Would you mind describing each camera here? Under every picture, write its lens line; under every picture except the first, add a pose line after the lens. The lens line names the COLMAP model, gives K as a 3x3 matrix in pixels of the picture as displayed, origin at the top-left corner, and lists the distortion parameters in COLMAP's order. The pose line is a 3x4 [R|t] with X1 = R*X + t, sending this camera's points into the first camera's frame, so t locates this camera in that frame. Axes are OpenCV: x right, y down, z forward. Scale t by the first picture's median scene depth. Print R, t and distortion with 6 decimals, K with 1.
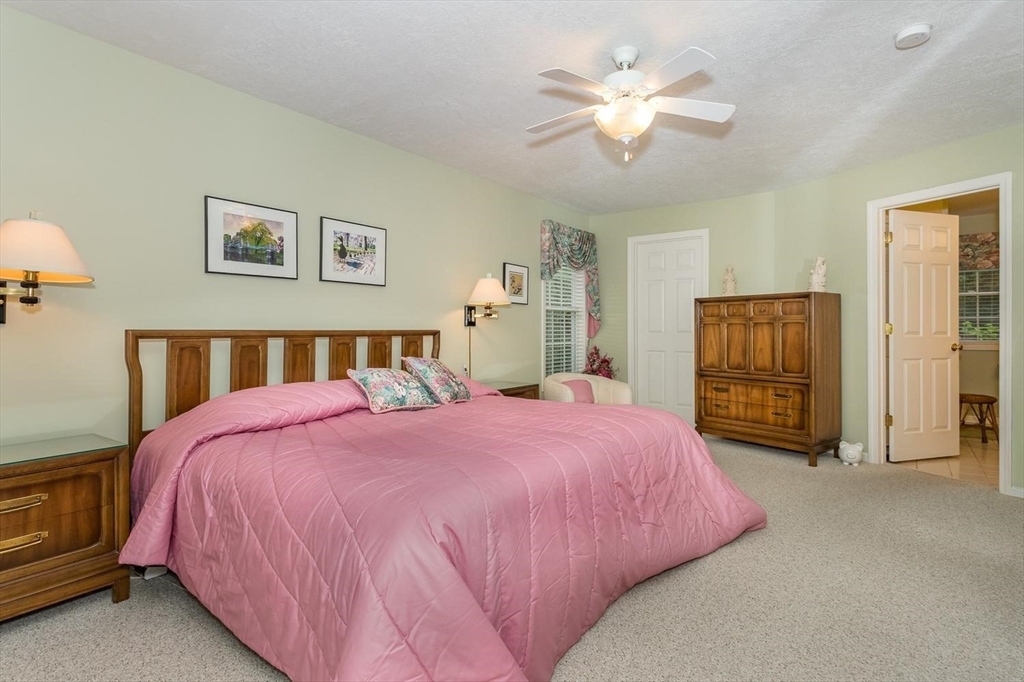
lens RADIAL K [[534.6, 0, 518.8], [0, 534.6, 337.5], [0, 0, 1]] dist [0.002928, 0.002349]
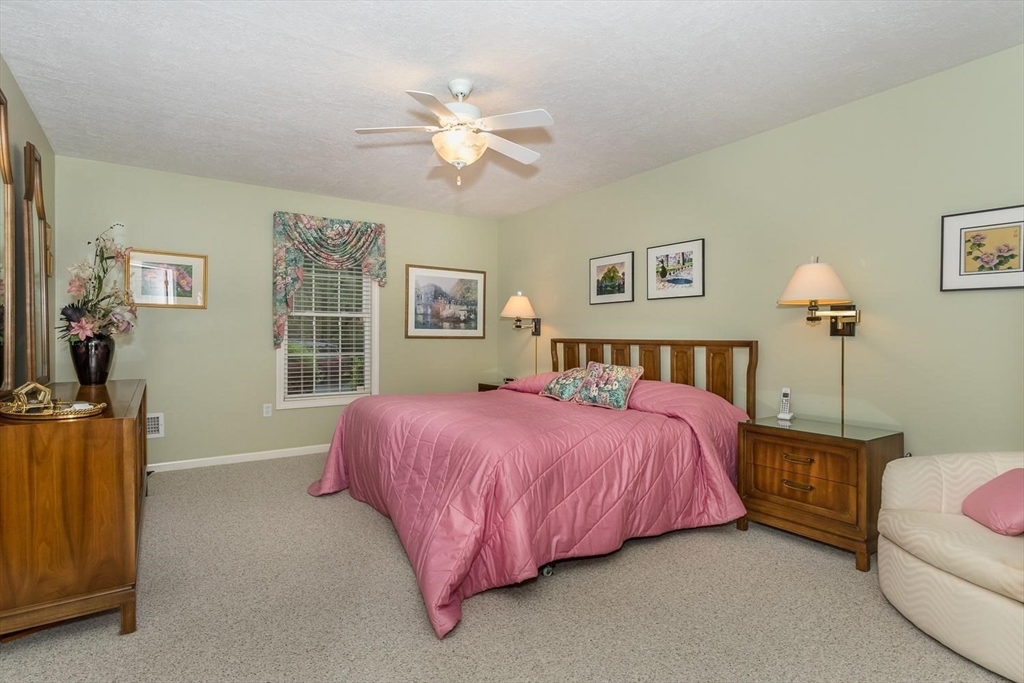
lens RADIAL K [[534.6, 0, 517.6], [0, 534.6, 341.8], [0, 0, 1]] dist [0.002928, 0.002349]
pose [[-0.345921, 0.004230, -0.938254, 0.874176], [-0.023765, 0.999630, 0.013268, -0.017714], [0.937963, 0.026888, -0.345692, 1.118446]]
